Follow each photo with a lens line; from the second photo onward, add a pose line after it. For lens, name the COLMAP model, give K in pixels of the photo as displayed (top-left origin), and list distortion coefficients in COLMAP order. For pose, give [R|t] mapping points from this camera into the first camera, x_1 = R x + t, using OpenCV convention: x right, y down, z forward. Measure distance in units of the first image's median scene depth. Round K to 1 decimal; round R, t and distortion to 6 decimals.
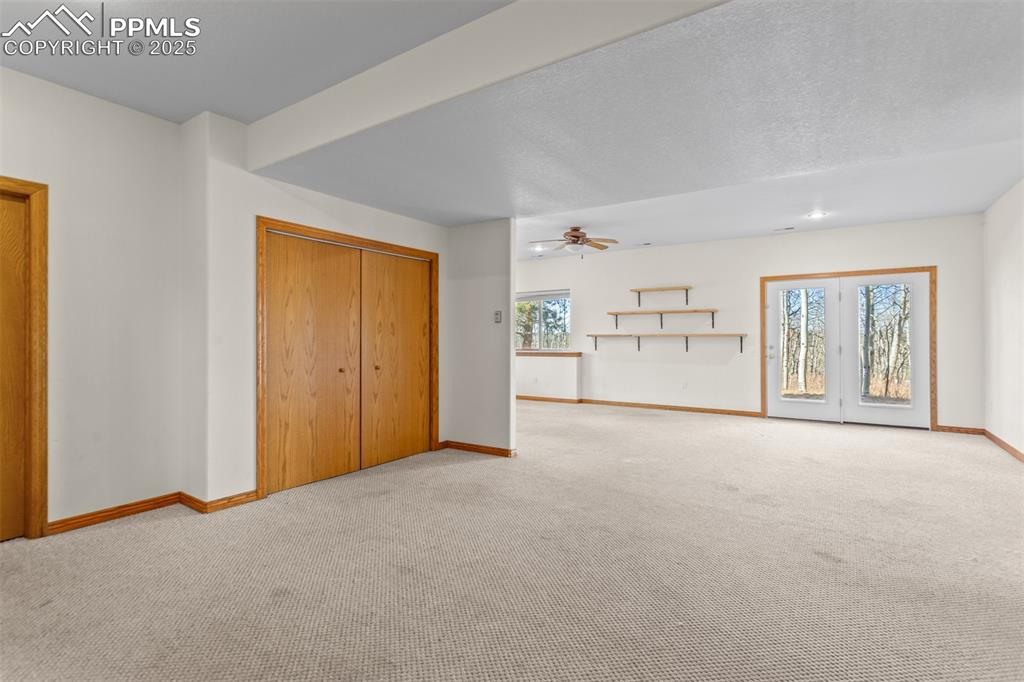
lens RADIAL K [[496.5, 0, 512.4], [0, 496.5, 340.8], [0, 0, 1]] dist [-0.001214, 0.000351]
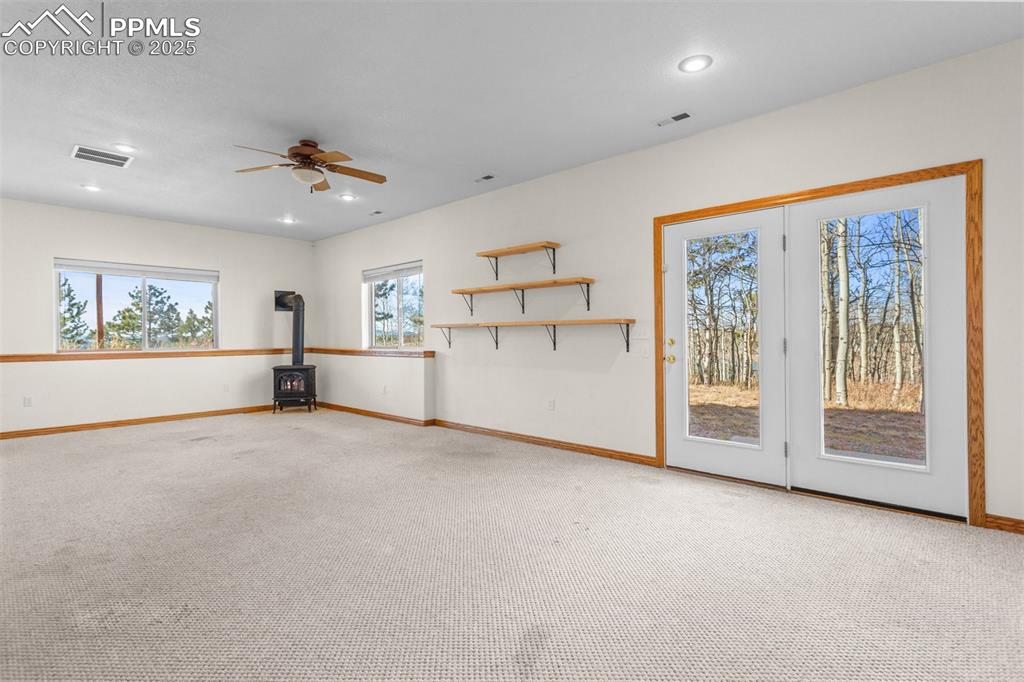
lens RADIAL K [[496.5, 0, 510.6], [0, 496.5, 338.3], [0, 0, 1]] dist [-0.001214, 0.000351]
pose [[0.991661, -0.007212, -0.128675, 0.410955], [0.007692, 0.999965, 0.003233, 0.005527], [0.128647, -0.004195, 0.991682, 0.419689]]
